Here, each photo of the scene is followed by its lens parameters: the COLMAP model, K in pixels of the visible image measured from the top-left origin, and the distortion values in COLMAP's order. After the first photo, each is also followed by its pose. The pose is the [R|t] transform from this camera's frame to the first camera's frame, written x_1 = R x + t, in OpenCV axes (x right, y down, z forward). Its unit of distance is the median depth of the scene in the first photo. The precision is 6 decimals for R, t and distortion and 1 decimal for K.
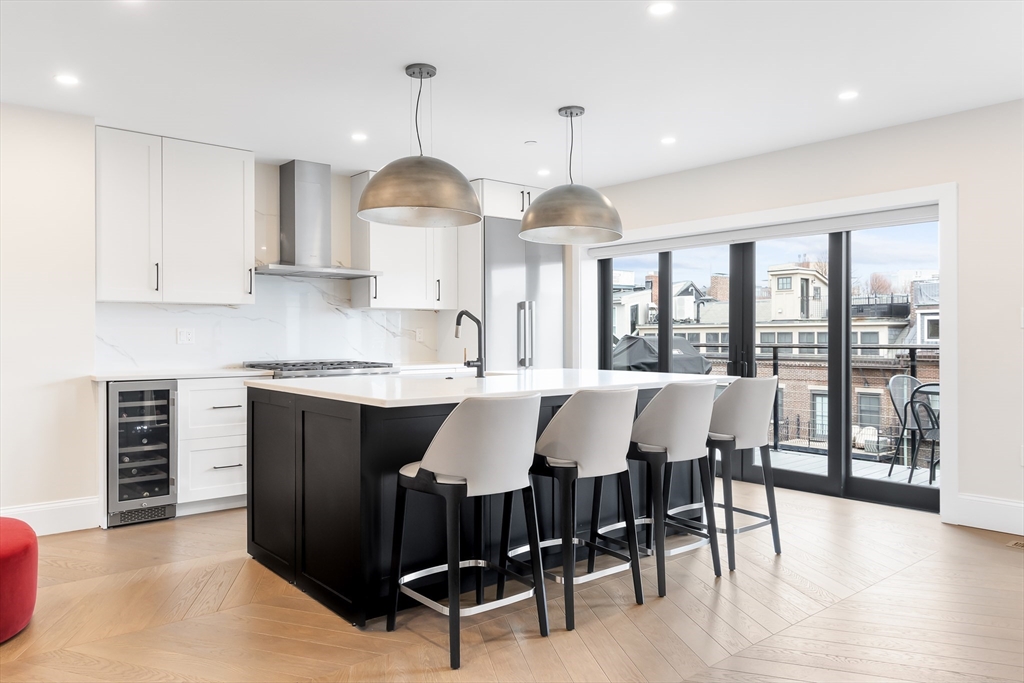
lens RADIAL K [[718.6, 0, 505.7], [0, 718.6, 339.7], [0, 0, 1]] dist [-0.011575, -0.008064]
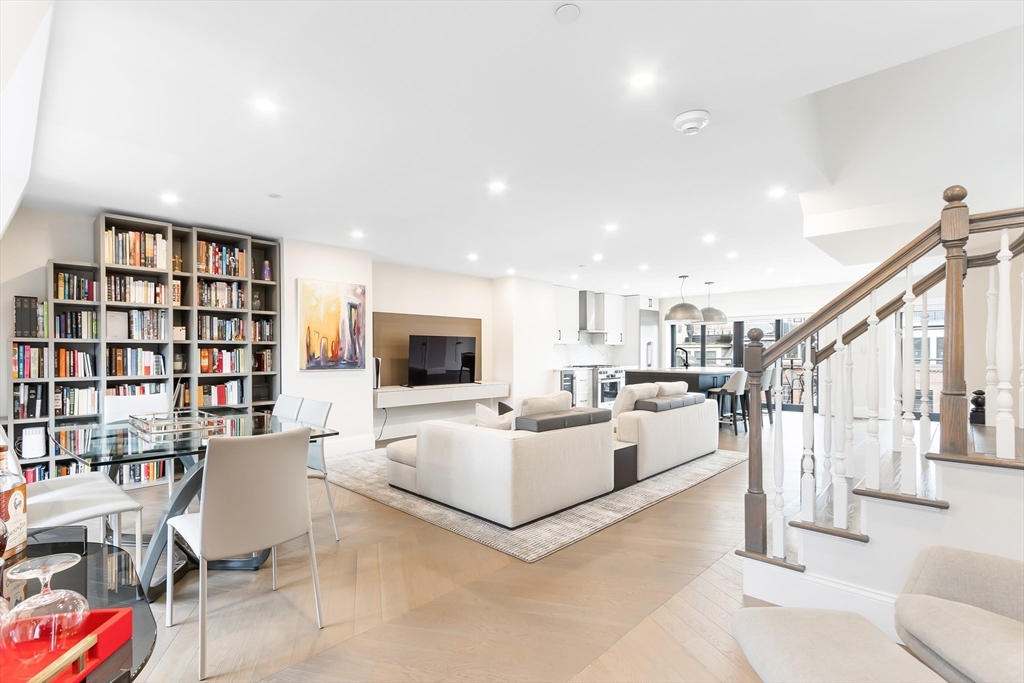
lens RADIAL K [[493.3, 0, 499.7], [0, 493.3, 354.9], [0, 0, 1]] dist [0.005208, 0.000379]
pose [[0.994121, 0.000758, 0.108272, -0.936900], [-0.000619, 0.999999, -0.001320, -0.005134], [-0.108273, 0.001246, 0.994120, -0.929921]]
